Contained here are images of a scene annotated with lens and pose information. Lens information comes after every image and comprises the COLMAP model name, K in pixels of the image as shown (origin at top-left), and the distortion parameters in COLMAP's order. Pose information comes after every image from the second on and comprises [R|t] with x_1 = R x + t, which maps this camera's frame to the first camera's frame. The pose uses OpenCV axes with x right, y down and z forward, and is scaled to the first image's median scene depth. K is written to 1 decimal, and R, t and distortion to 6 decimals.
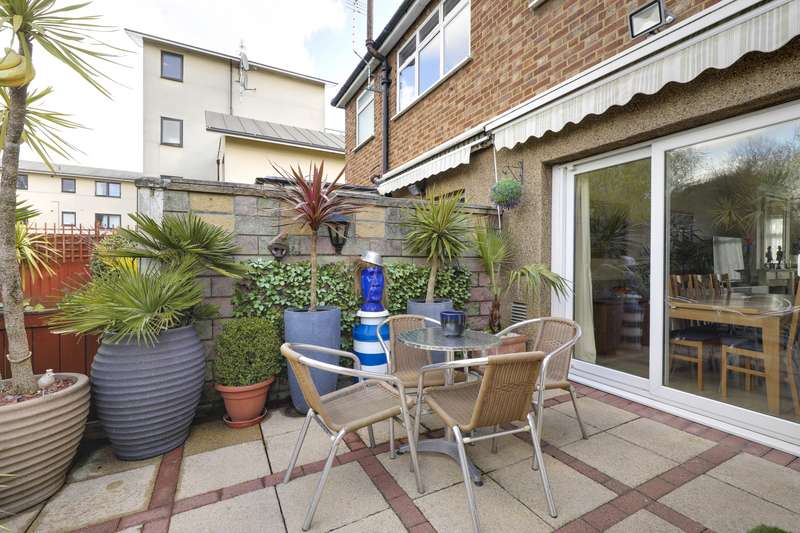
lens RADIAL K [[365.5, 0, 400.0], [0, 365.5, 266.5], [0, 0, 1]] dist [-0.001684, -0.000180]
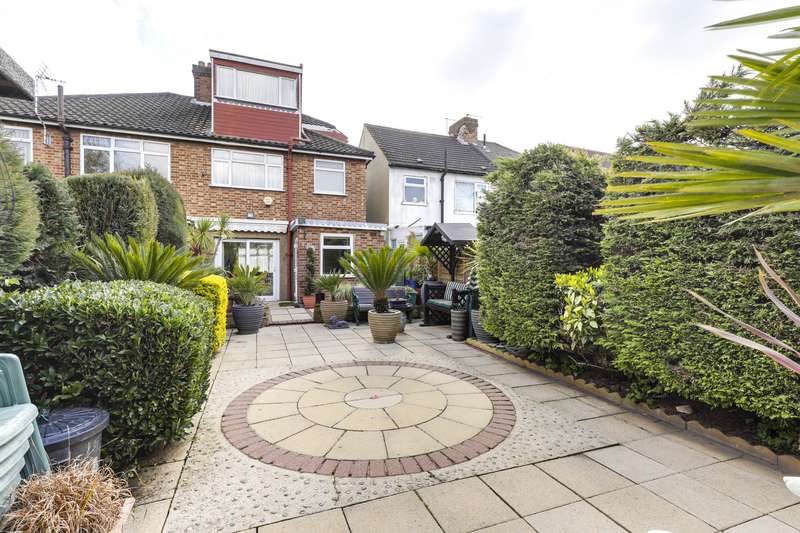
lens RADIAL K [[377.5, 0, 404.7], [0, 377.5, 261.5], [0, 0, 1]] dist [0.002924, 0.000301]
pose [[0.100891, 0.005735, 0.994881, -2.513421], [0.009509, 0.999932, -0.006728, -0.020014], [-0.994852, 0.010139, 0.100829, -0.921597]]
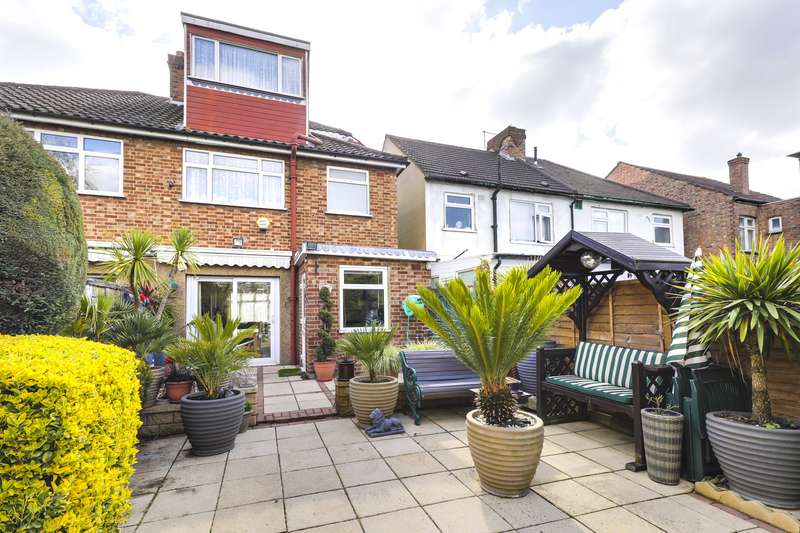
lens RADIAL K [[380.2, 0, 397.6], [0, 380.2, 299.4], [0, 0, 1]] dist [0.001205, 0.000218]
pose [[0.131053, 0.026606, 0.991018, -1.596791], [0.019188, 0.999385, -0.029368, -0.027338], [-0.991190, 0.022864, 0.130462, -0.540172]]
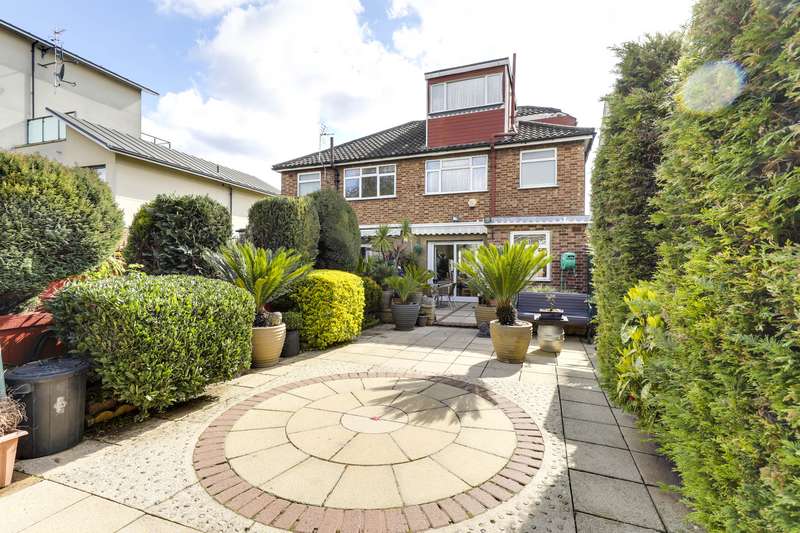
lens RADIAL K [[372.8, 0, 400.0], [0, 372.8, 266.5], [0, 0, 1]] dist [0.003224, 0.000597]
pose [[0.751446, 0.000047, 0.659795, -2.023961], [0.003979, 0.999981, -0.004603, -0.009433], [-0.659783, 0.006084, 0.751432, -1.436638]]
